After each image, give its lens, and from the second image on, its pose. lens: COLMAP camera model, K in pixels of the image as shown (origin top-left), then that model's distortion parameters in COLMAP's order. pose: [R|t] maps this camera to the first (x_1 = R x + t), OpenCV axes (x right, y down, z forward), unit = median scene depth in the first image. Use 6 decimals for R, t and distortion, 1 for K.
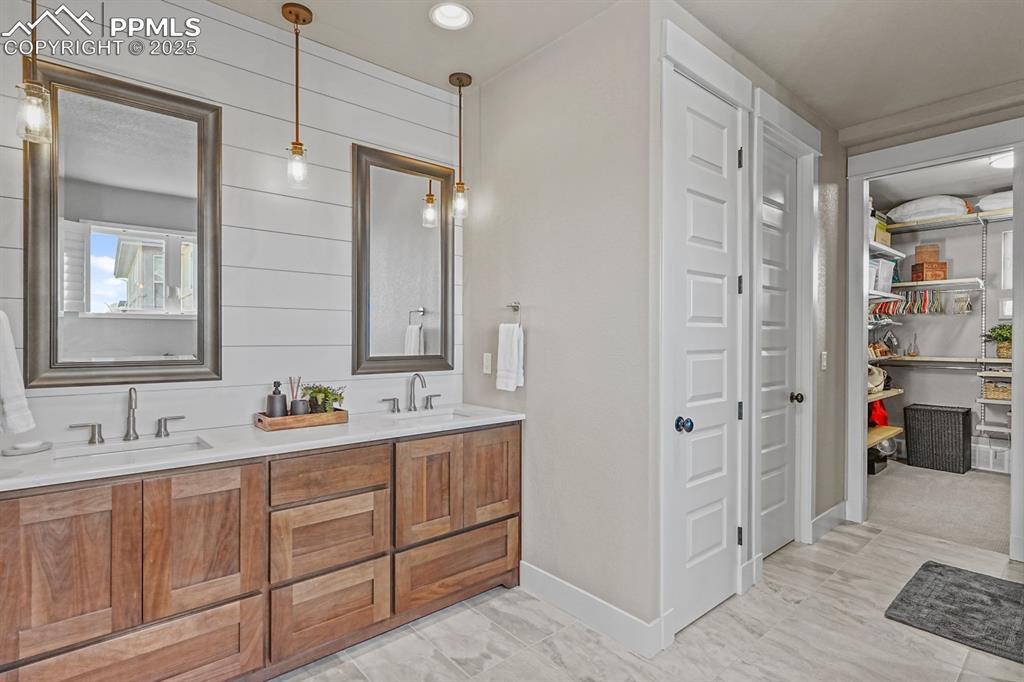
lens RADIAL K [[523.9, 0, 510.2], [0, 523.9, 341.4], [0, 0, 1]] dist [0.001210, 0.000151]
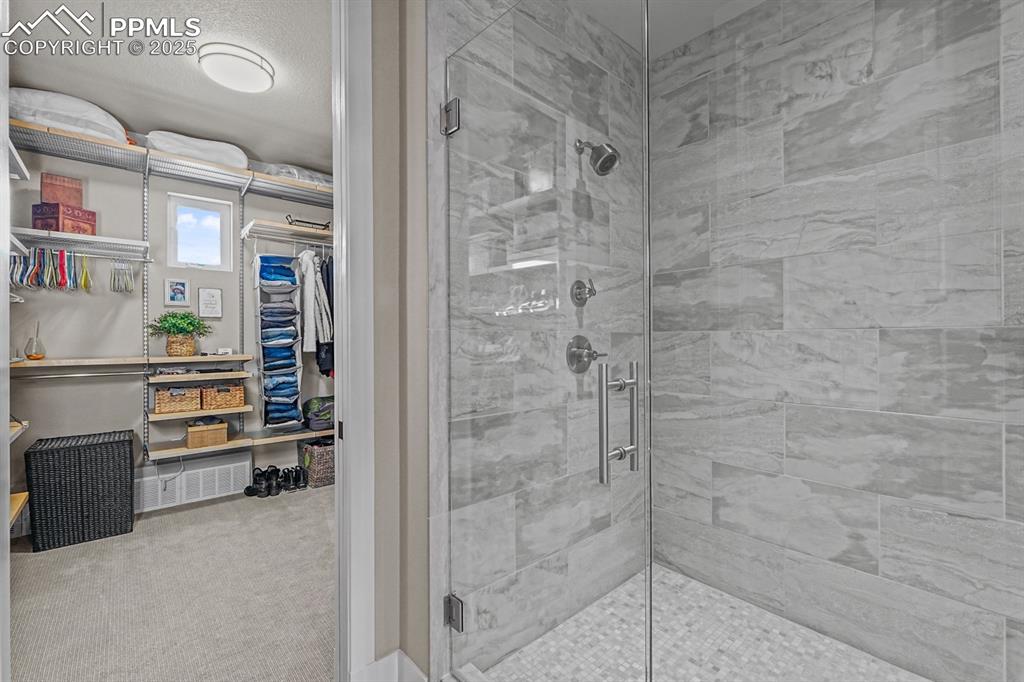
lens RADIAL K [[435.6, 0, 505.5], [0, 435.6, 339.5], [0, 0, 1]] dist [-0.001760, 0.000090]
pose [[-0.014507, -0.001651, 0.999893, 0.411931], [0.016963, 0.999854, 0.001897, 0.019816], [-0.999751, 0.016989, -0.014477, 0.720854]]
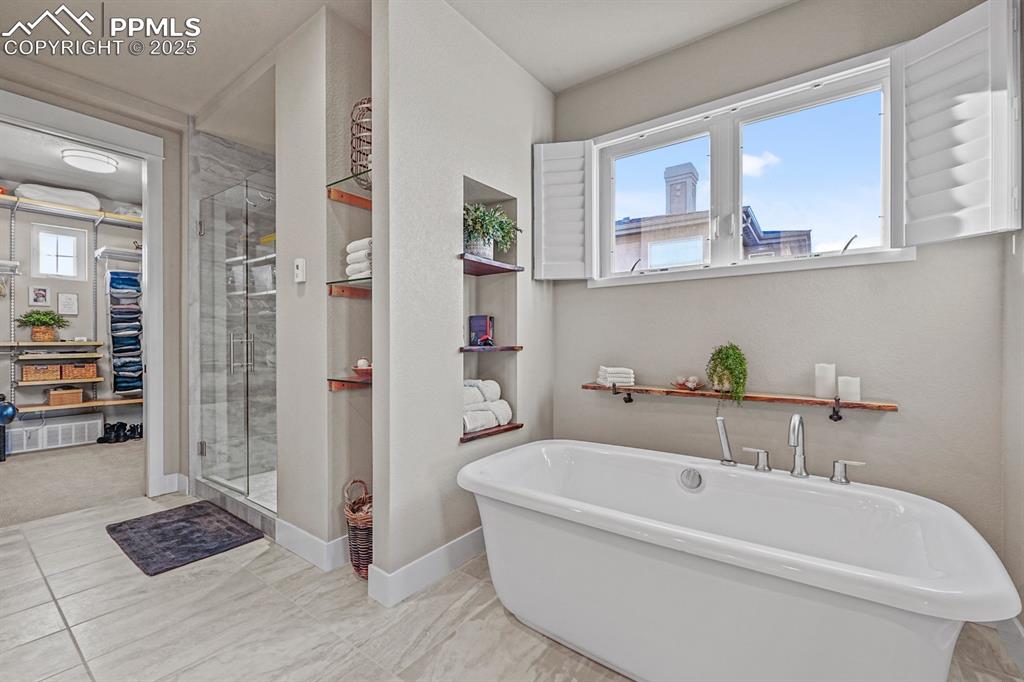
lens RADIAL K [[435.6, 0, 514.5], [0, 435.6, 343.1], [0, 0, 1]] dist [-0.001760, 0.000090]
pose [[-0.225886, -0.005348, 0.974139, -0.187088], [0.011455, 0.999901, 0.008145, 0.052064], [-0.974086, 0.012999, -0.225803, 0.350952]]
